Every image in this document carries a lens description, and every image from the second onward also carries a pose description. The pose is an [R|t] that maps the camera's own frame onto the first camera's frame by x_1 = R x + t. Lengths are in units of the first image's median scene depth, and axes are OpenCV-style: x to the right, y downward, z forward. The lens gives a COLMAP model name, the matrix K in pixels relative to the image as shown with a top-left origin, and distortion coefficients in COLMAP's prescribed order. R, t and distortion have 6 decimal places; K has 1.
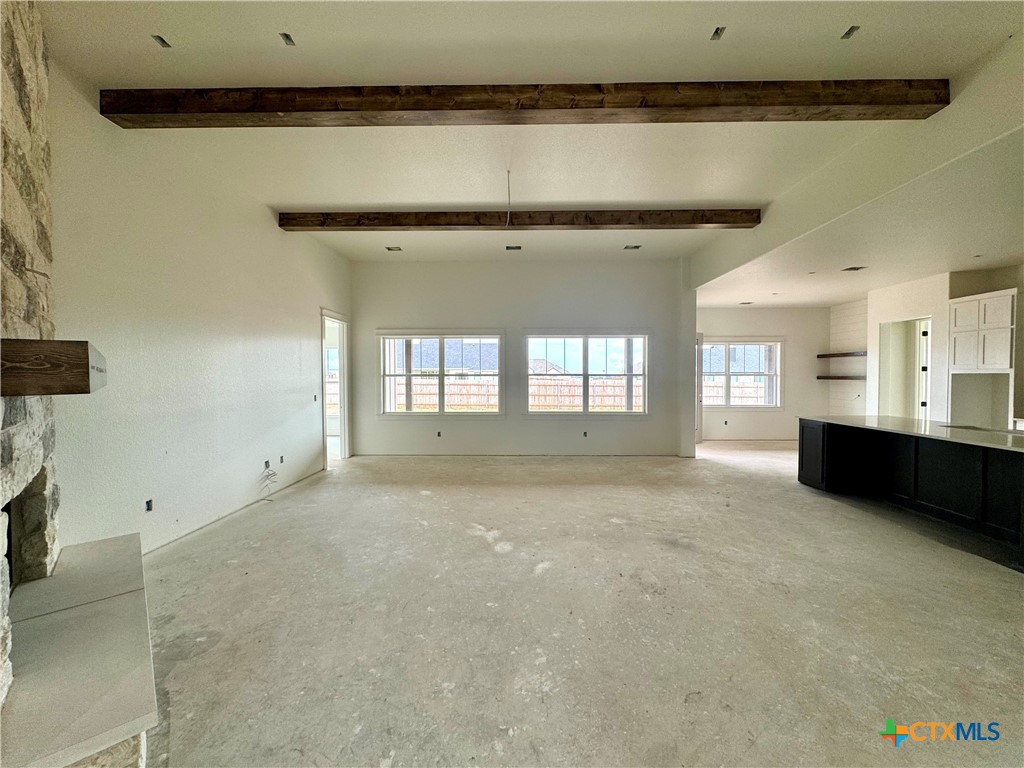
lens RADIAL K [[407.8, 0, 512.0], [0, 407.8, 384.0], [0, 0, 1]] dist [-0.001439, 0.000079]
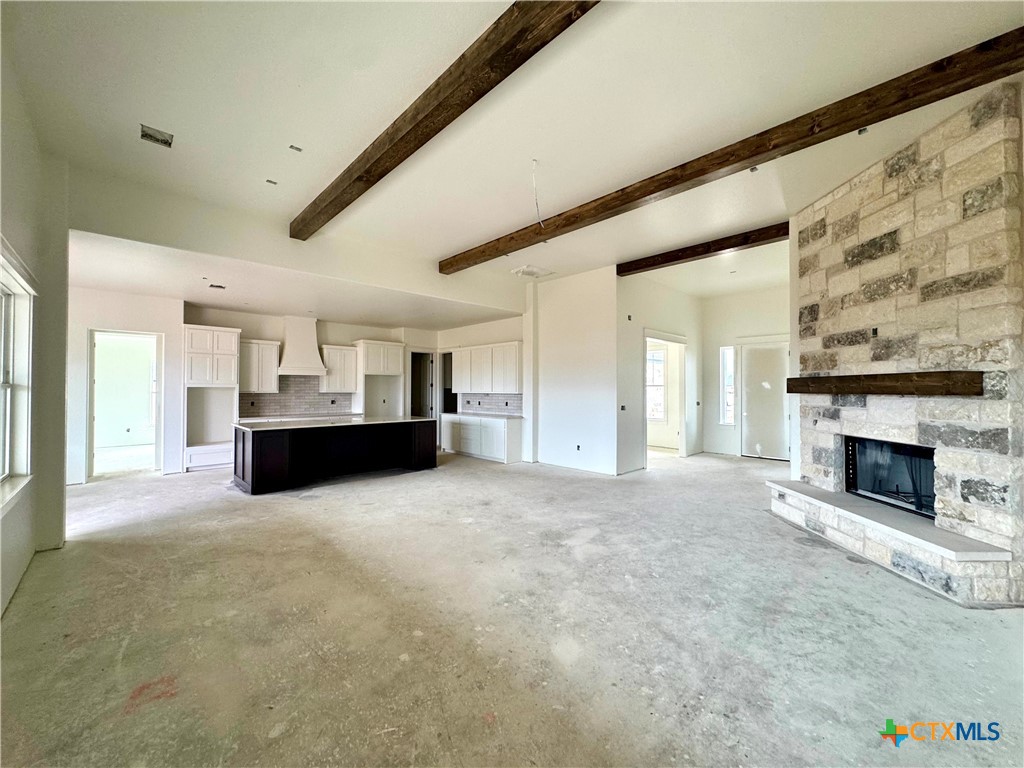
lens RADIAL K [[408.1, 0, 512.0], [0, 408.1, 384.0], [0, 0, 1]] dist [-0.001131, 0.000035]
pose [[-0.703169, 0.011553, 0.710929, -0.894715], [0.014271, 0.999896, -0.002133, -0.038570], [-0.710879, 0.008645, -0.703261, 2.458975]]
